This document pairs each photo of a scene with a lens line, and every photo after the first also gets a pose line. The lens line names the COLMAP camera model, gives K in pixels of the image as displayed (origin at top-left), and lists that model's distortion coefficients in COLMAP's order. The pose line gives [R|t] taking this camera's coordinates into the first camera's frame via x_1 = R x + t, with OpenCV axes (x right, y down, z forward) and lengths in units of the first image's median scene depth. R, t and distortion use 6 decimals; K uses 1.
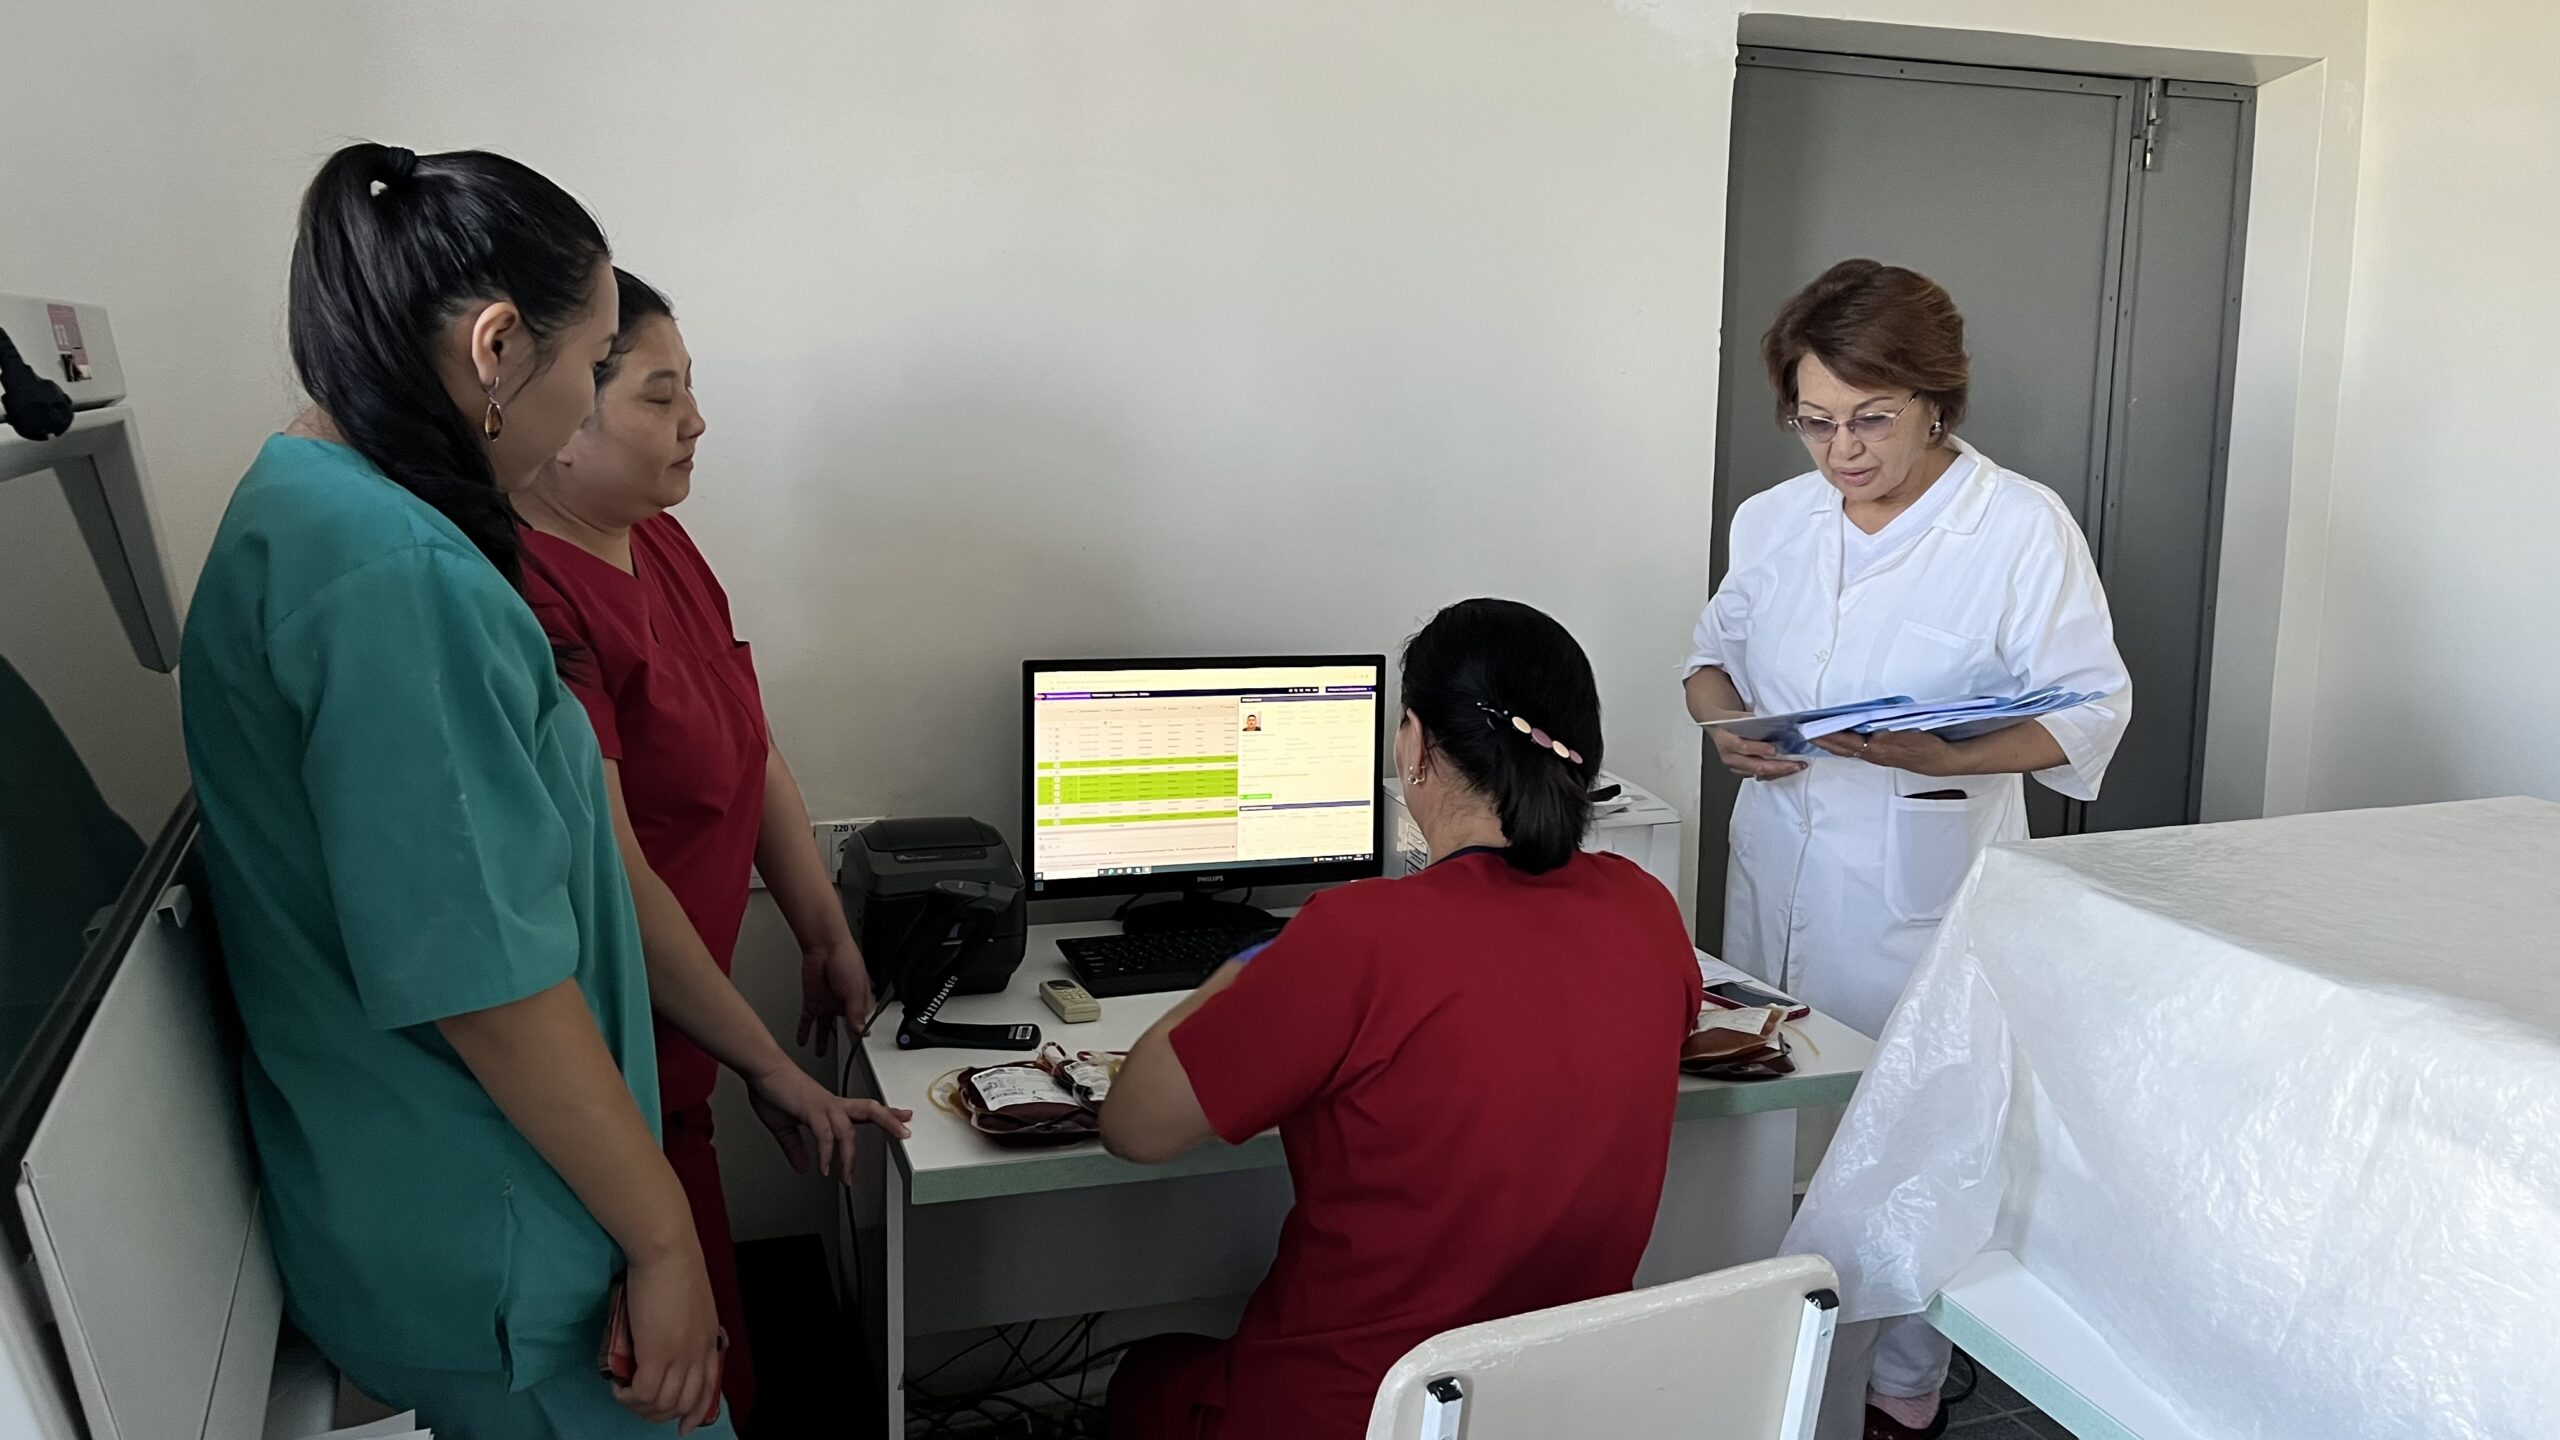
lens RADIAL K [[1937.5, 0, 1280.0], [0, 1937.5, 720.0], [0, 0, 1]] dist [0.083081, -0.125999]
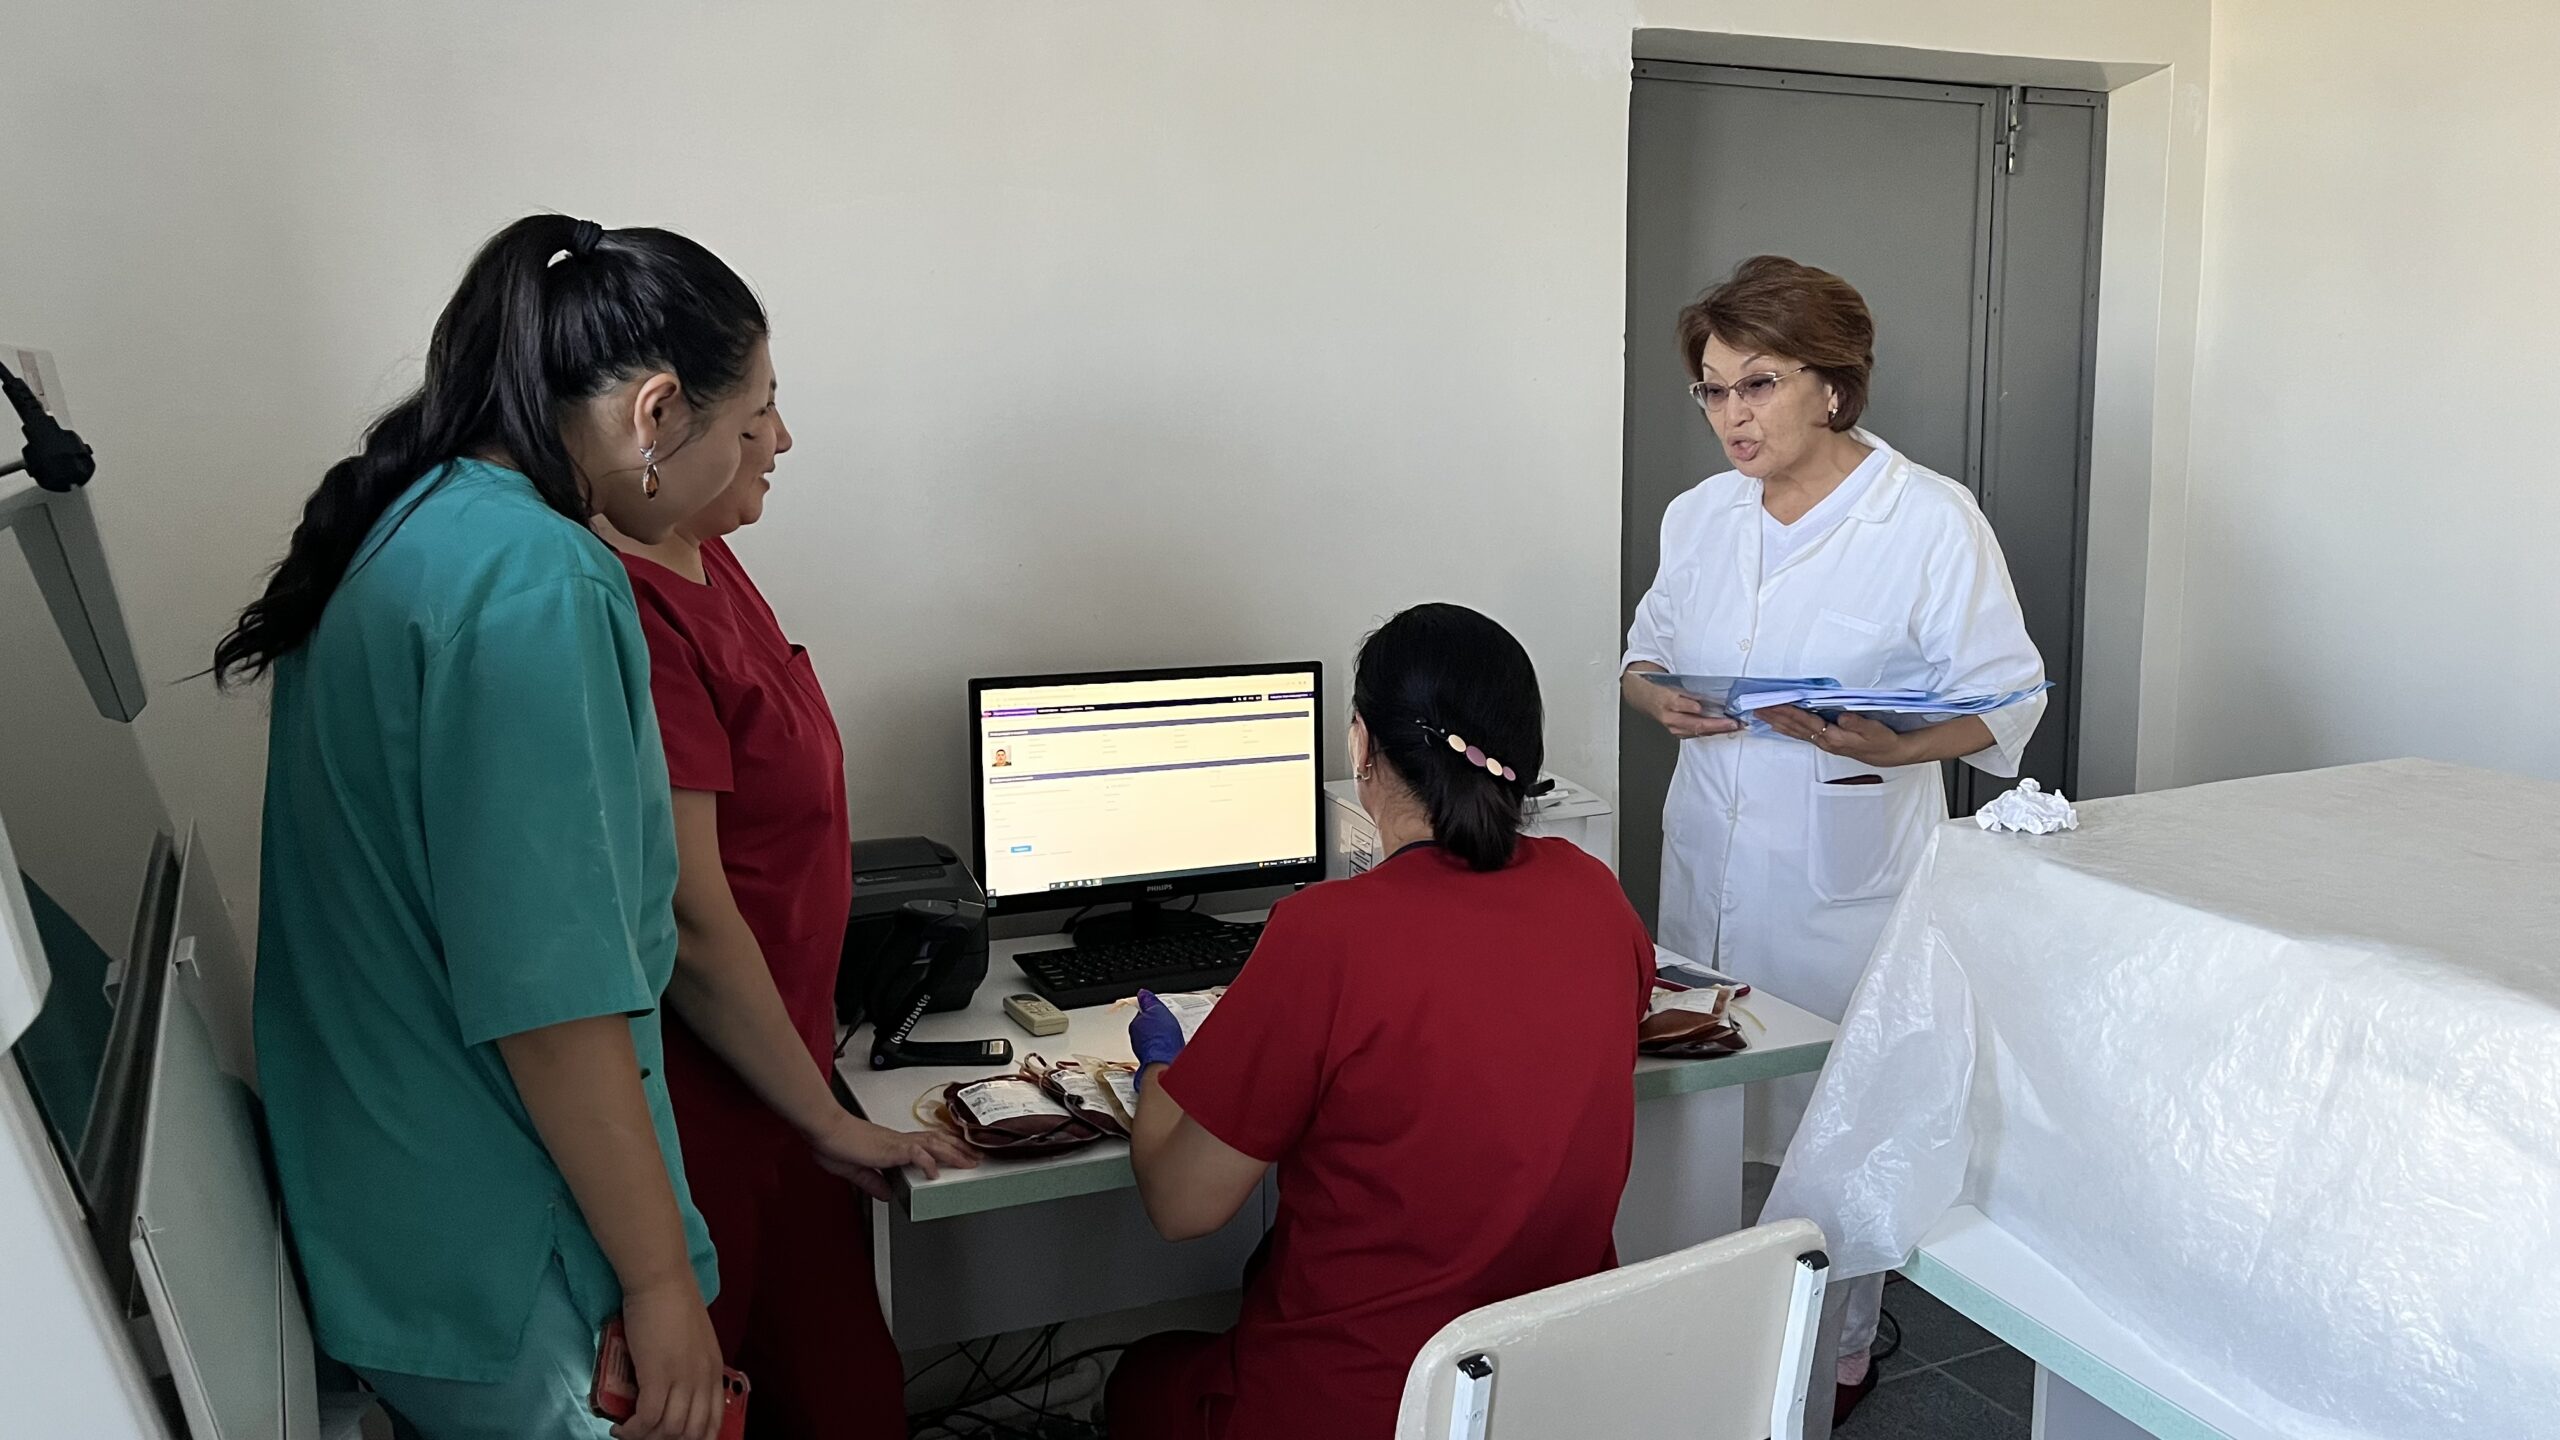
lens RADIAL K [[1938.2, 0, 1287.7], [0, 1938.2, 727.5], [0, 0, 1]] dist [0.058832, -0.086726]
pose [[0.996414, -0.036685, 0.076240, -0.050962], [0.036637, 0.999327, 0.002020, -0.001691], [-0.076262, 0.000781, 0.997087, -0.016528]]
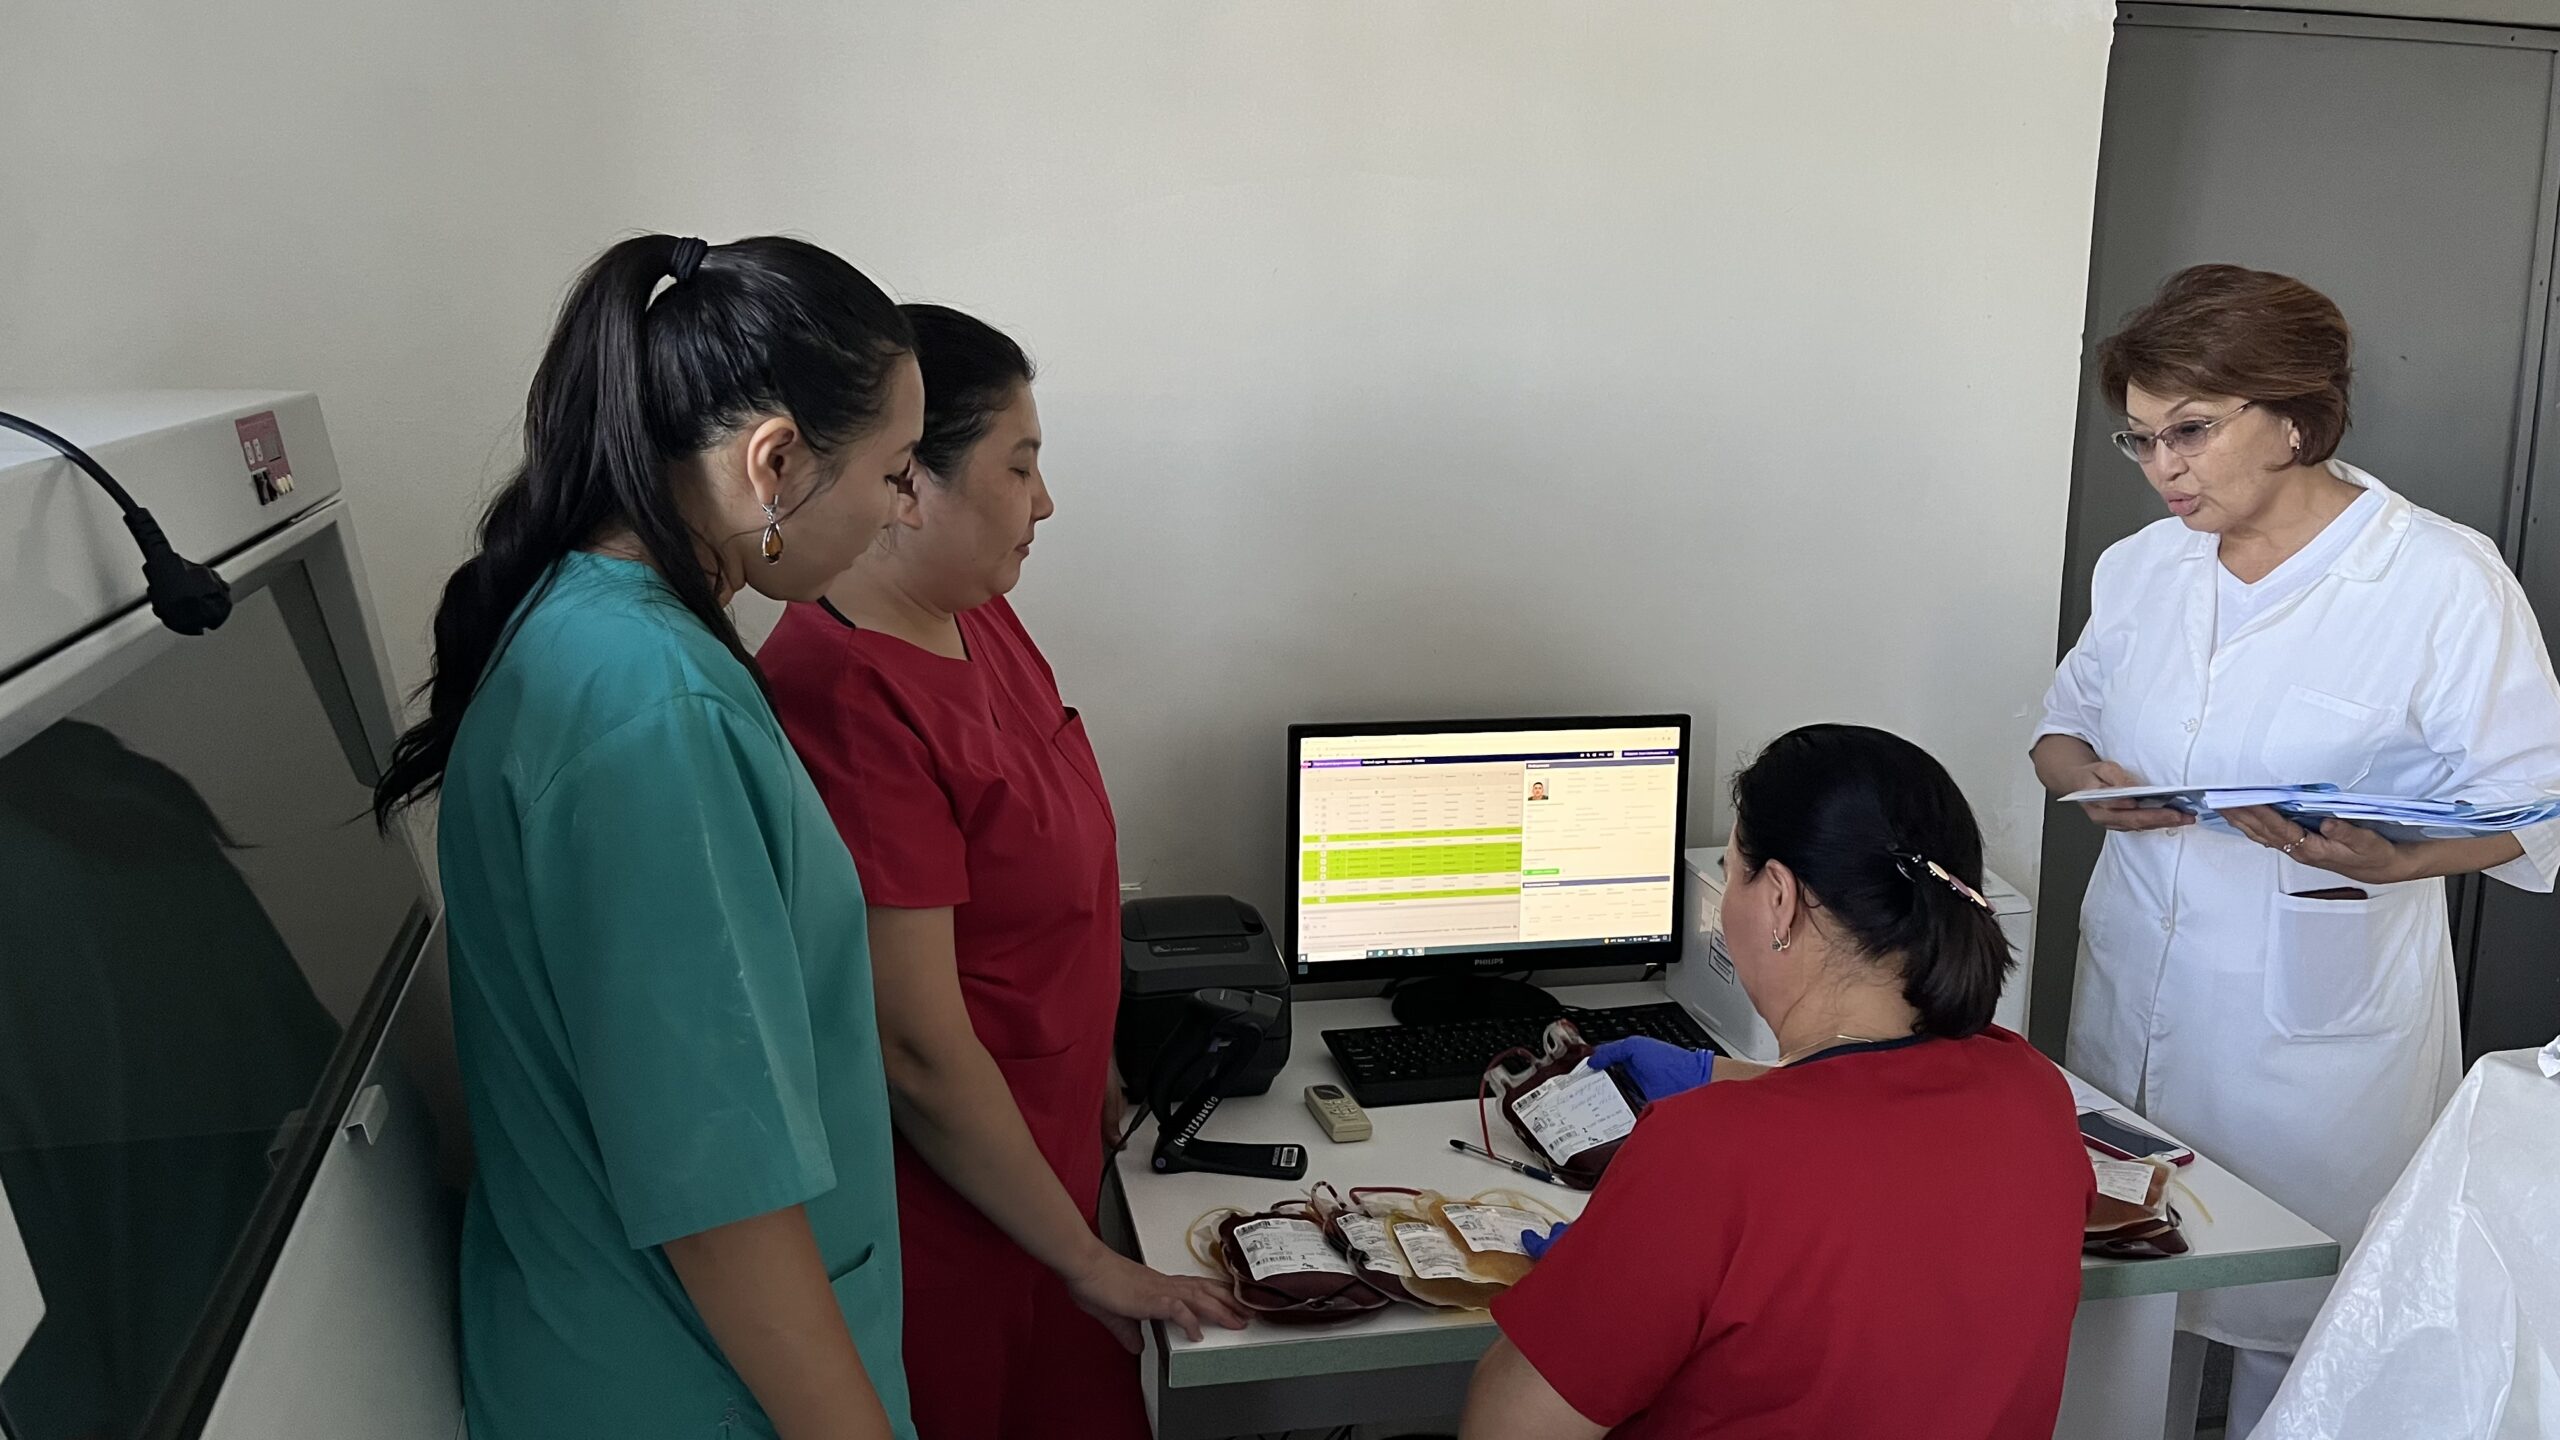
lens RADIAL K [[1938.2, 0, 1287.7], [0, 1938.2, 727.5], [0, 0, 1]] dist [0.058832, -0.086726]
pose [[0.992837, 0.016845, -0.118286, -0.028113], [-0.011807, 0.998998, 0.043164, -0.077026], [0.118895, -0.041458, 0.992041, 0.107883]]
